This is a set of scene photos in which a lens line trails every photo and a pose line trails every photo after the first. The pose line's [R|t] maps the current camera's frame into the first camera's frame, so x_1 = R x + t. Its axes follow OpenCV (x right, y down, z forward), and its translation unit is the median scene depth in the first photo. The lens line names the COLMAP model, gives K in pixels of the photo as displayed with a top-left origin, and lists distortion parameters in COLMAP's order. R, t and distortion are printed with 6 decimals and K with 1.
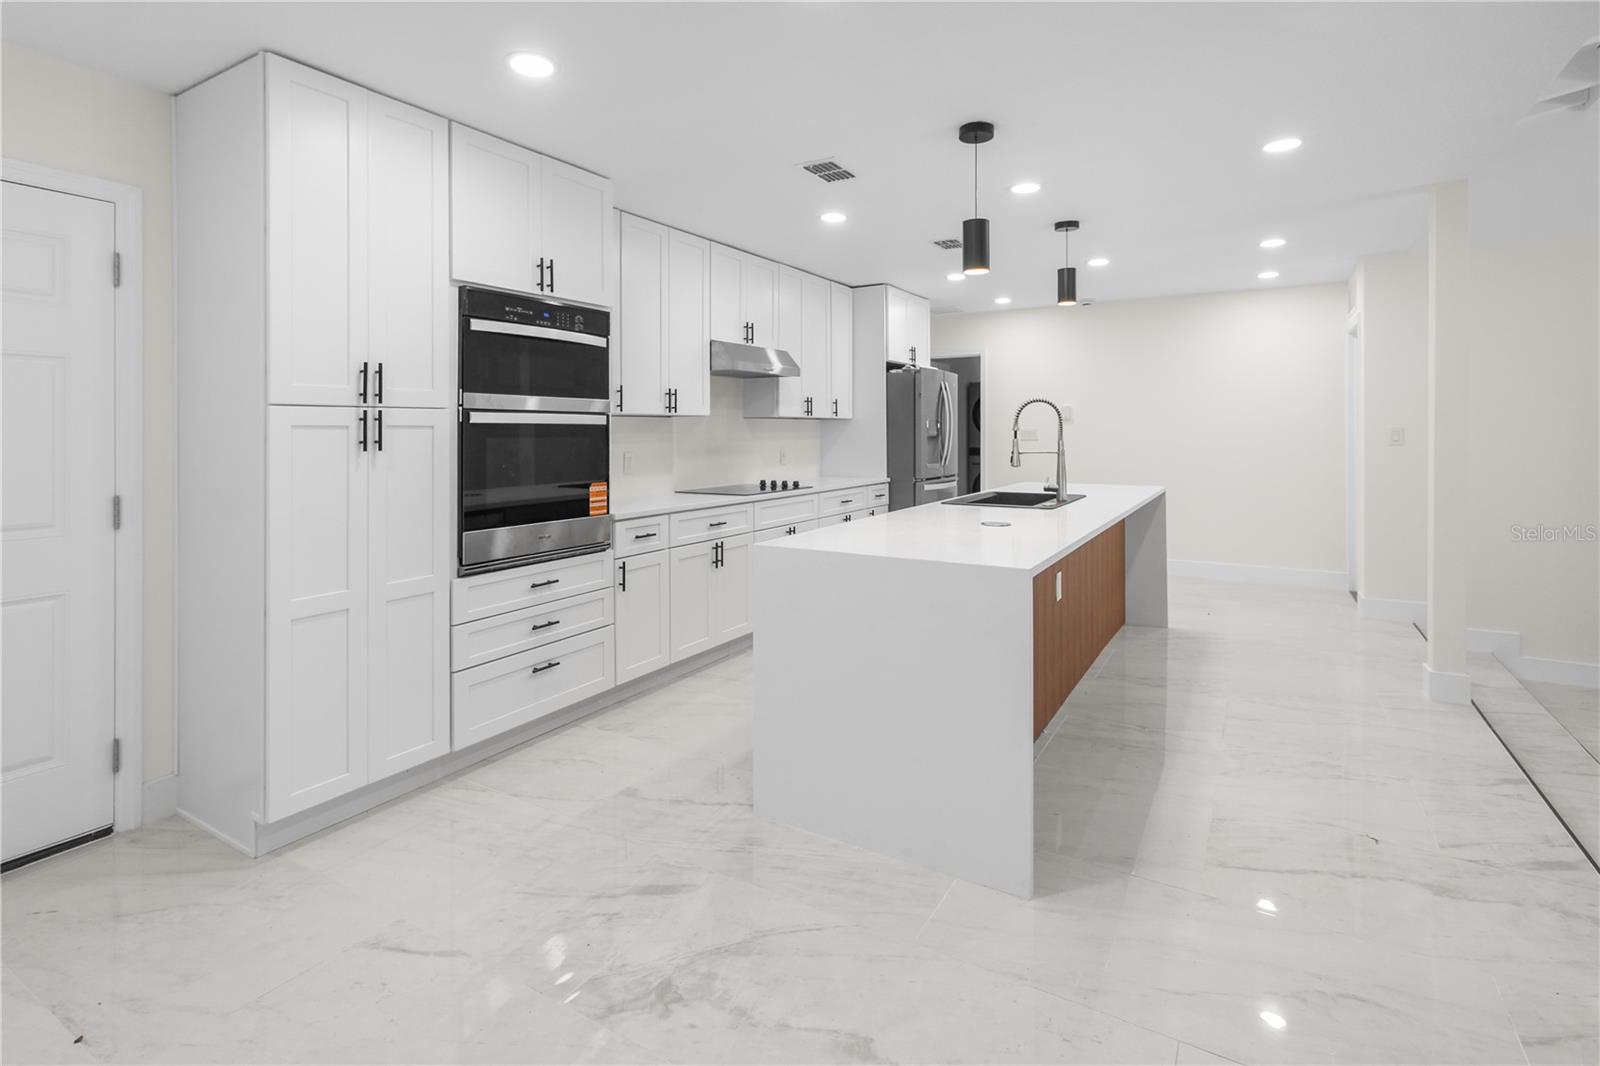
lens RADIAL K [[776.1, 0, 793.8], [0, 776.1, 428.0], [0, 0, 1]] dist [-0.003028, 0.000118]
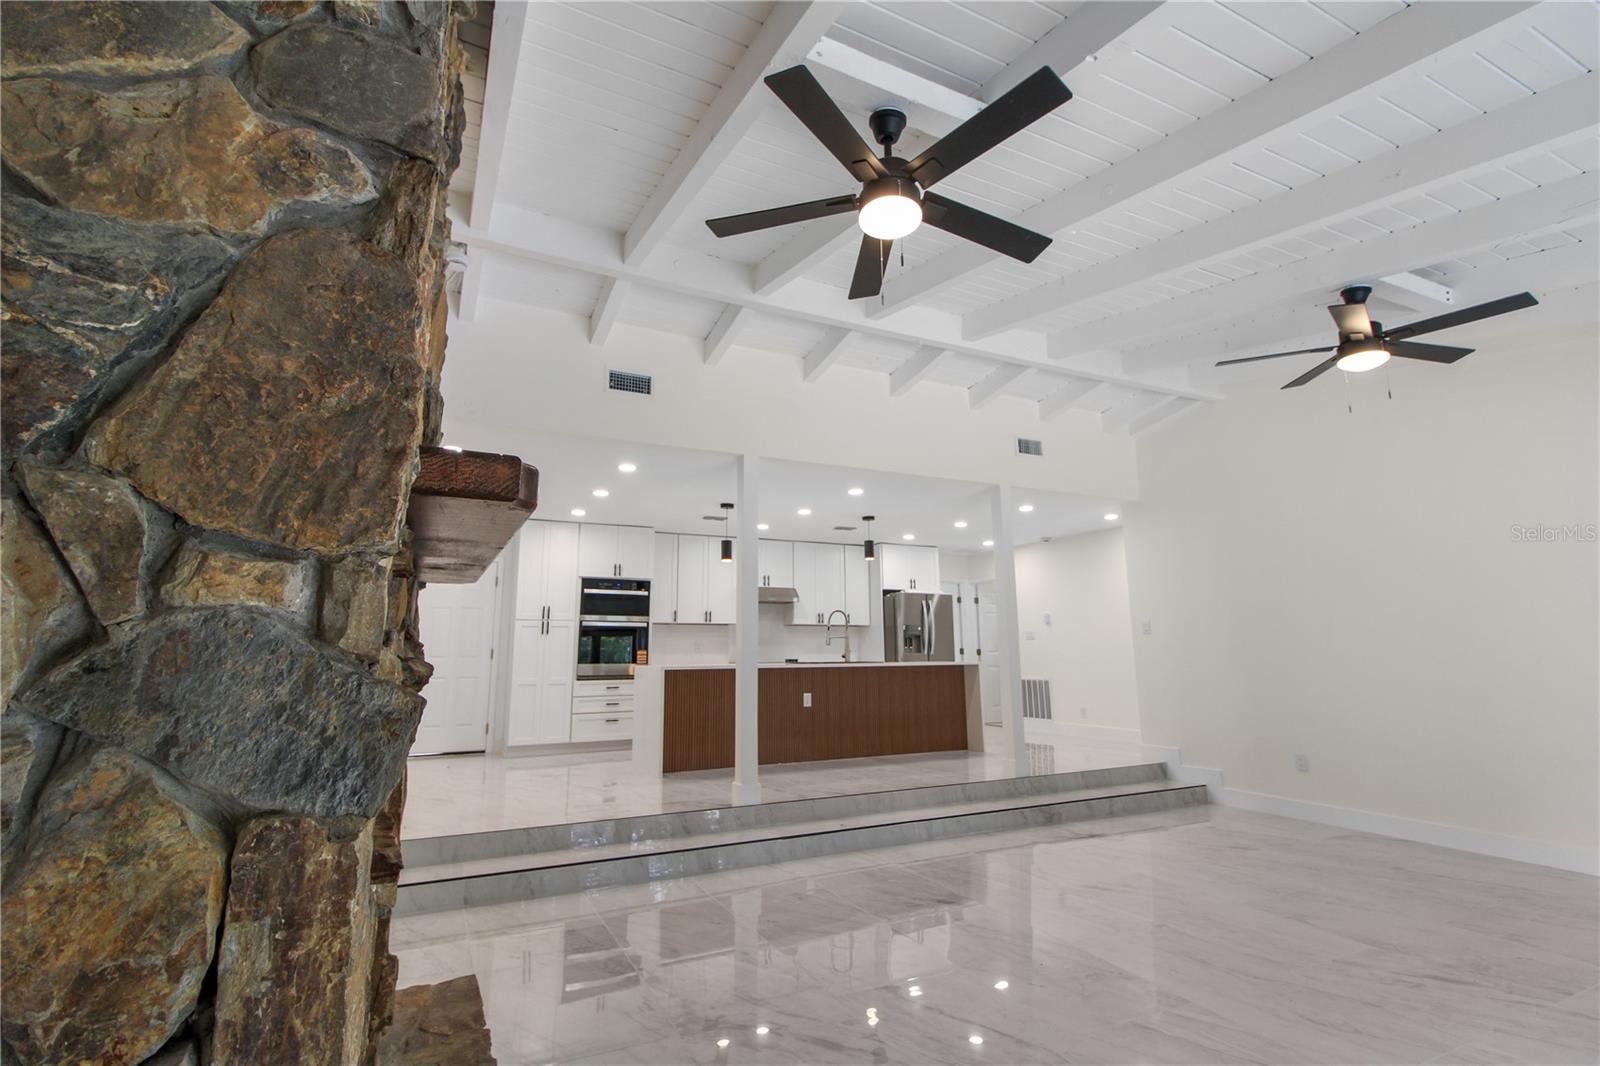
lens RADIAL K [[776.1, 0, 804.4], [0, 776.1, 524.7], [0, 0, 1]] dist [-0.003028, 0.000118]
pose [[0.848566, -0.090325, -0.521323, 1.690779], [0.004420, 0.986496, -0.163727, 0.092682], [0.529071, 0.136629, 0.837506, -0.953586]]
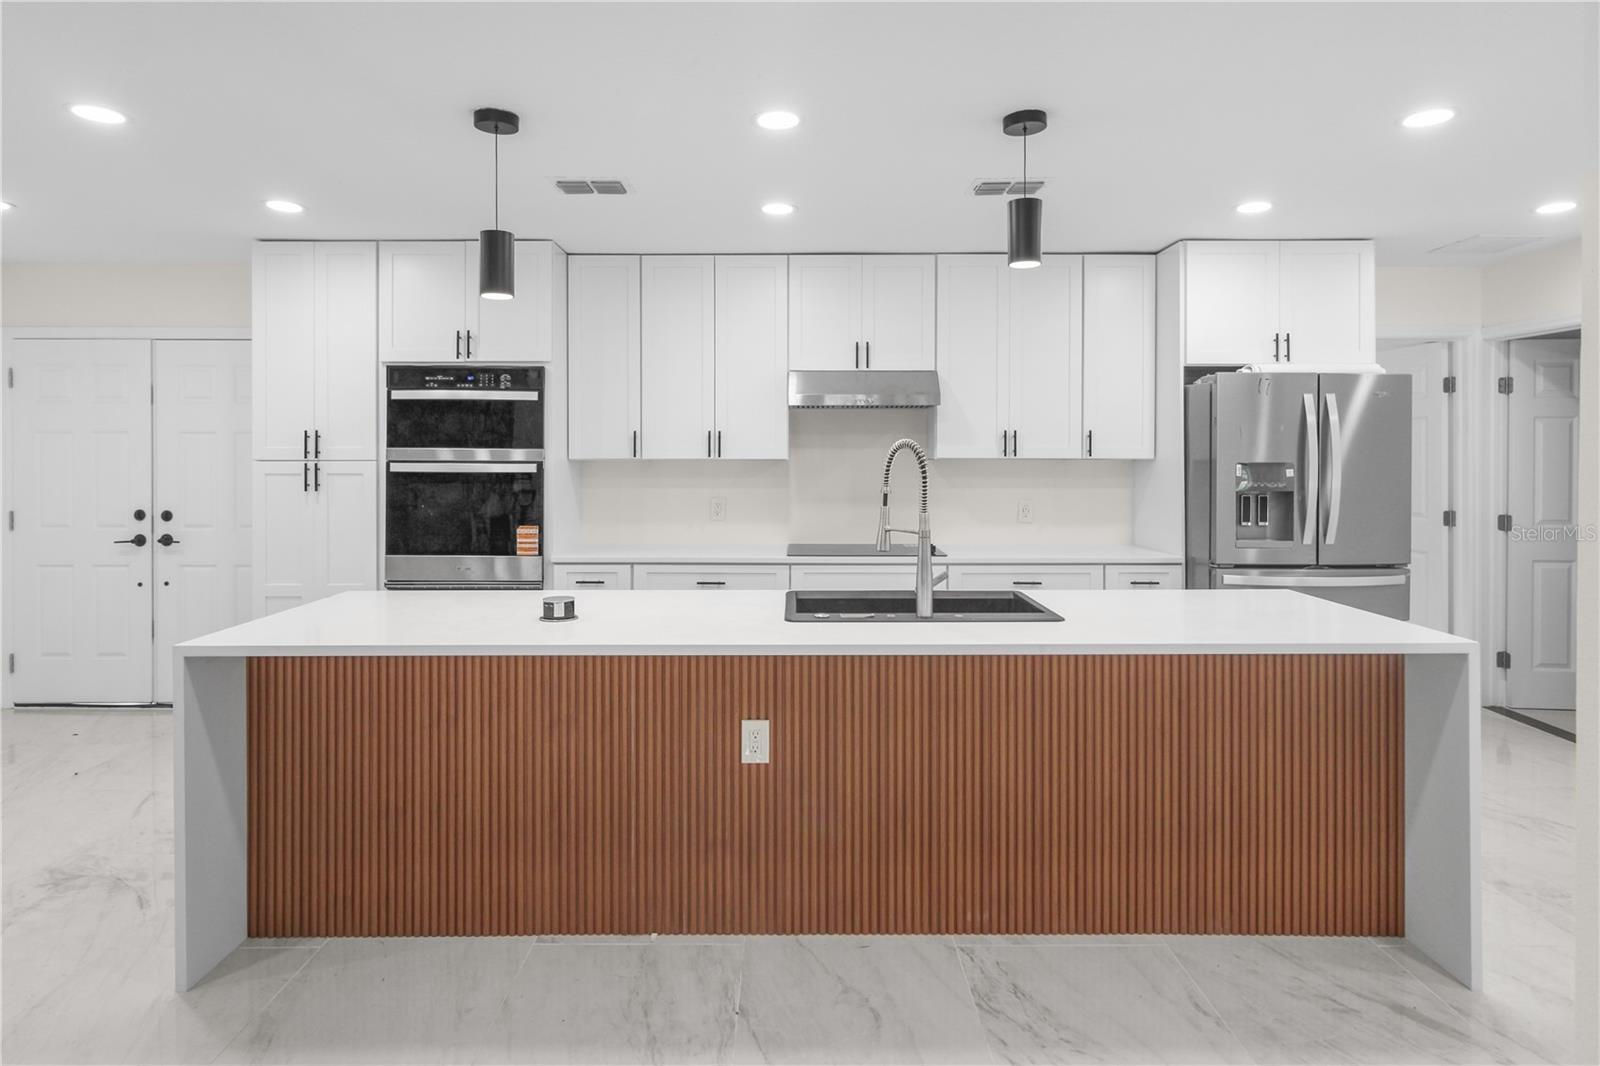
lens RADIAL K [[899.6, 0, 791.3], [0, 899.6, 459.4], [0, 0, 1]] dist [0.005914, 0.000345]
pose [[0.517342, 0.011832, -0.855697, 1.131473], [-0.000781, 0.999911, 0.013354, -0.044067], [0.855778, -0.006240, 0.517305, 0.741966]]
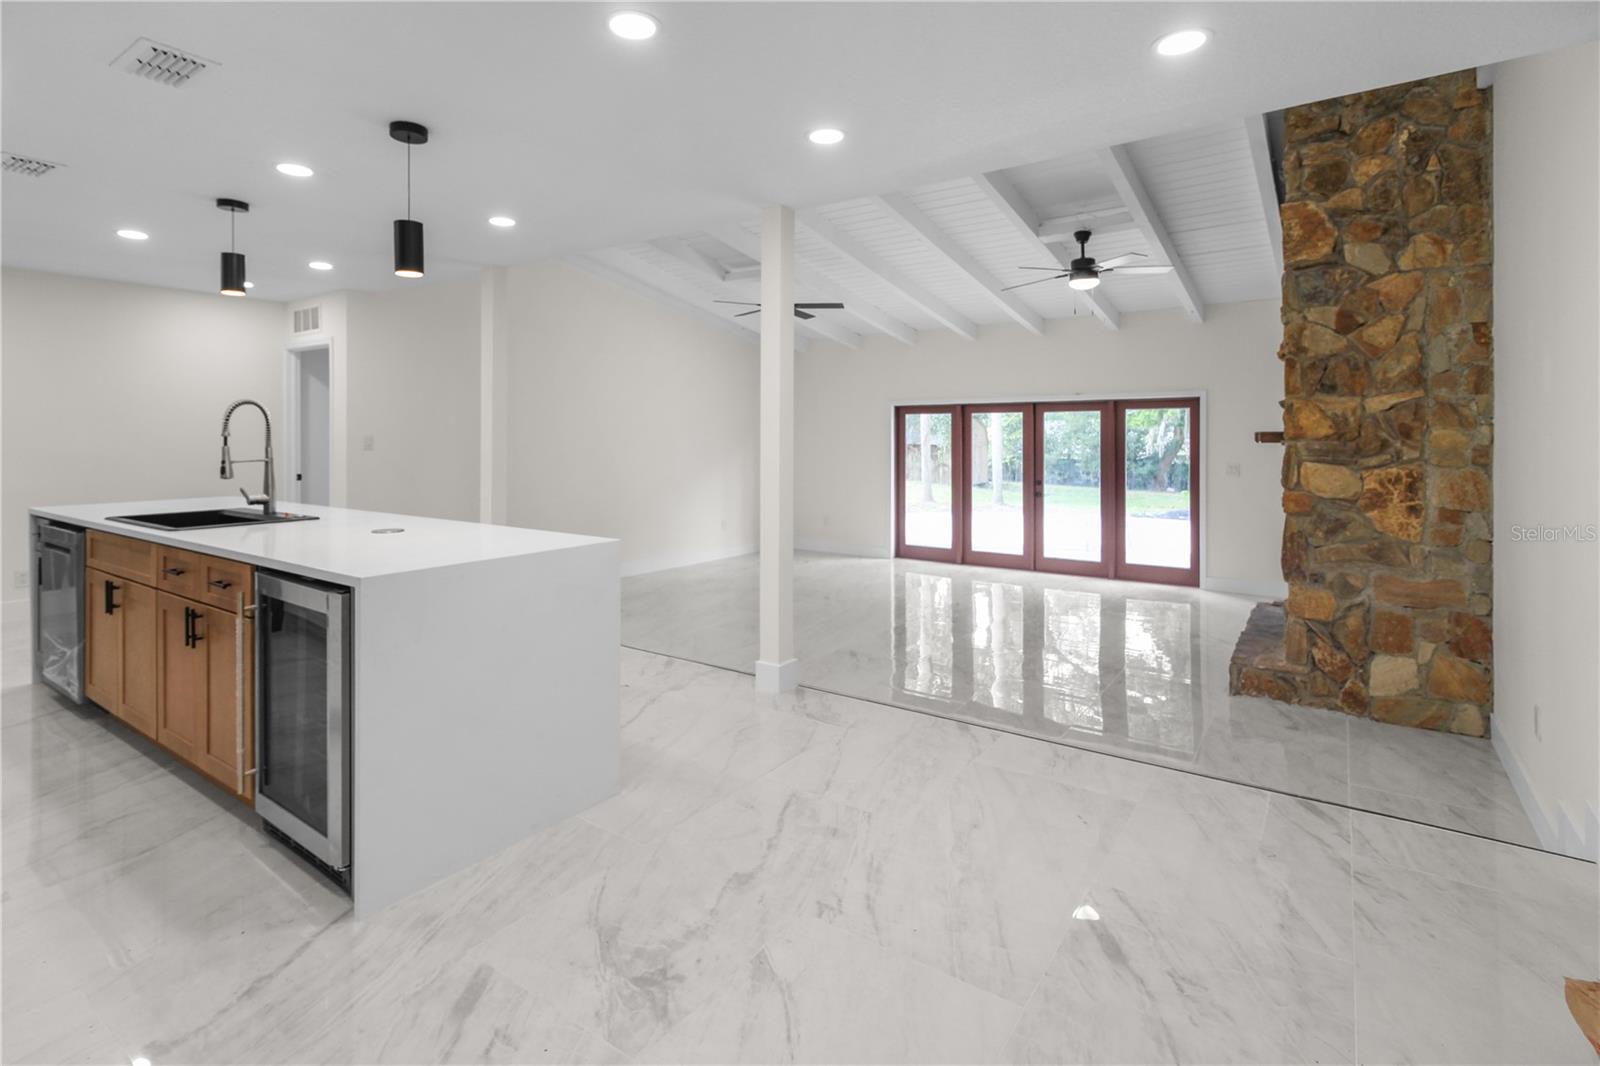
lens RADIAL K [[776.1, 0, 784.4], [0, 776.1, 442.3], [0, 0, 1]] dist [-0.003028, 0.000118]
pose [[0.071705, -0.004660, 0.997415, -0.676592], [-0.002048, 0.999986, 0.004819, 0.006238], [-0.997424, -0.002388, 0.071694, 0.433297]]
